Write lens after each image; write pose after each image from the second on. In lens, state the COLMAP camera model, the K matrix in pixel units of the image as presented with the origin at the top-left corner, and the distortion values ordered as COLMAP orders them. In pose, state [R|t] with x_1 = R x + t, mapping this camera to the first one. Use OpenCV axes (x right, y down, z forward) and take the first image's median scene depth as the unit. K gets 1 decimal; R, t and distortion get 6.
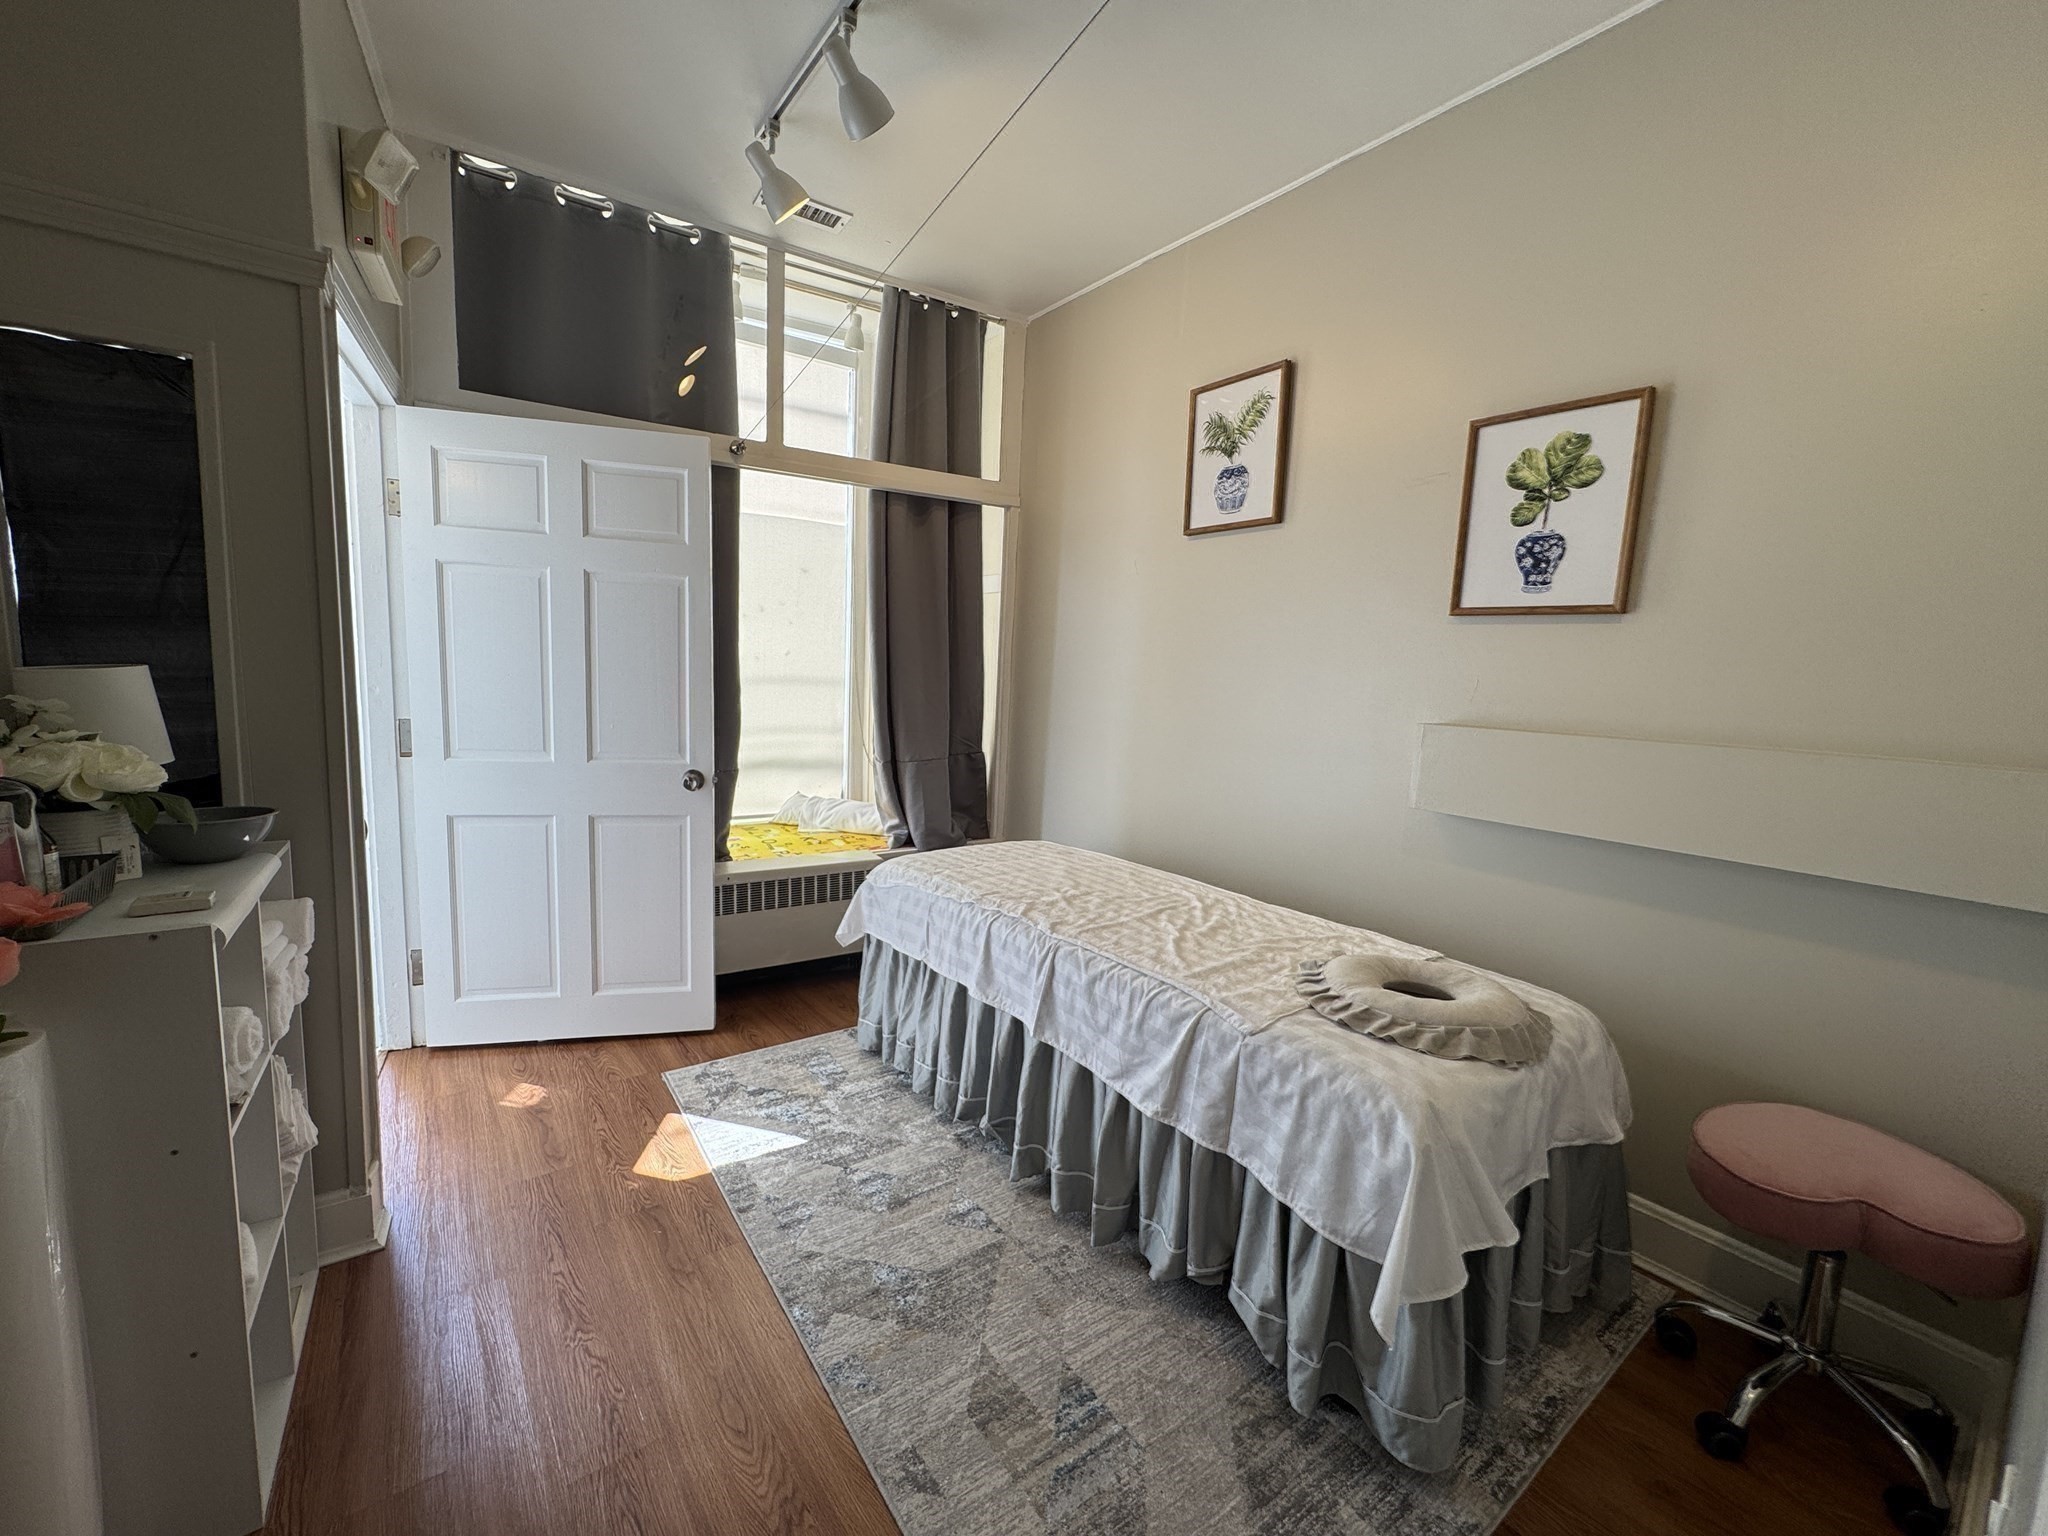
lens RADIAL K [[817.4, 0, 1027.4], [0, 817.4, 762.3], [0, 0, 1]] dist [0.001635, -0.000124]
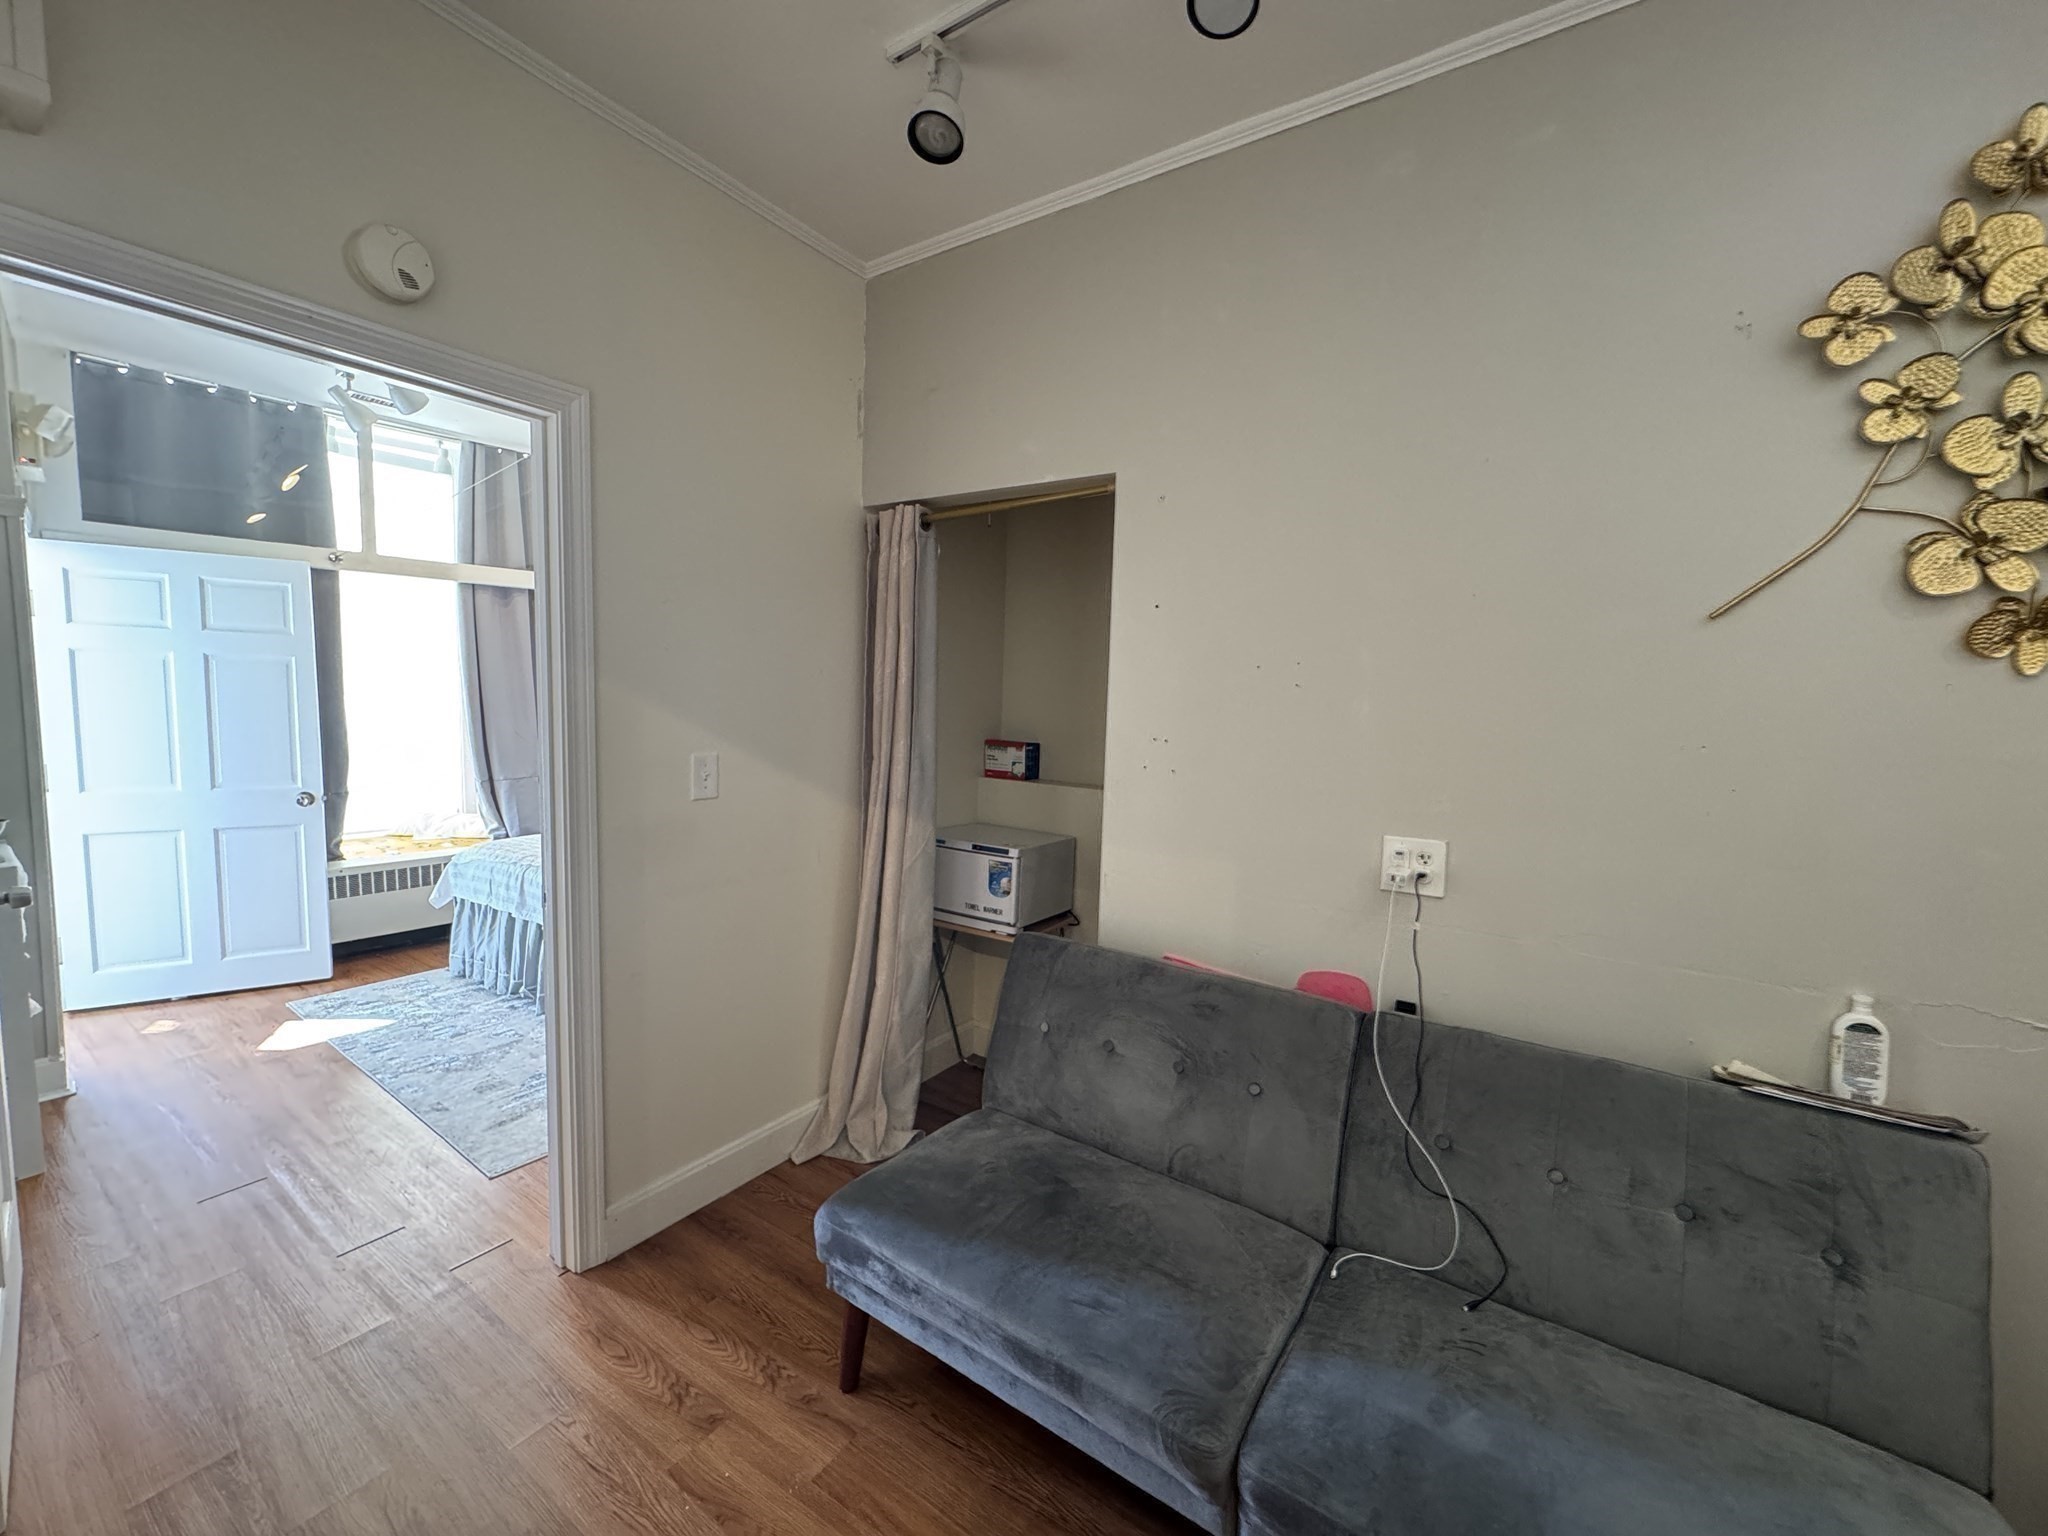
lens RADIAL K [[817.4, 0, 1023.6], [0, 817.4, 762.8], [0, 0, 1]] dist [0.001635, -0.000124]
pose [[0.948560, -0.042782, 0.313695, 0.327773], [0.047768, 0.998825, -0.008221, 0.030216], [-0.312974, 0.022783, 0.949488, -0.731661]]
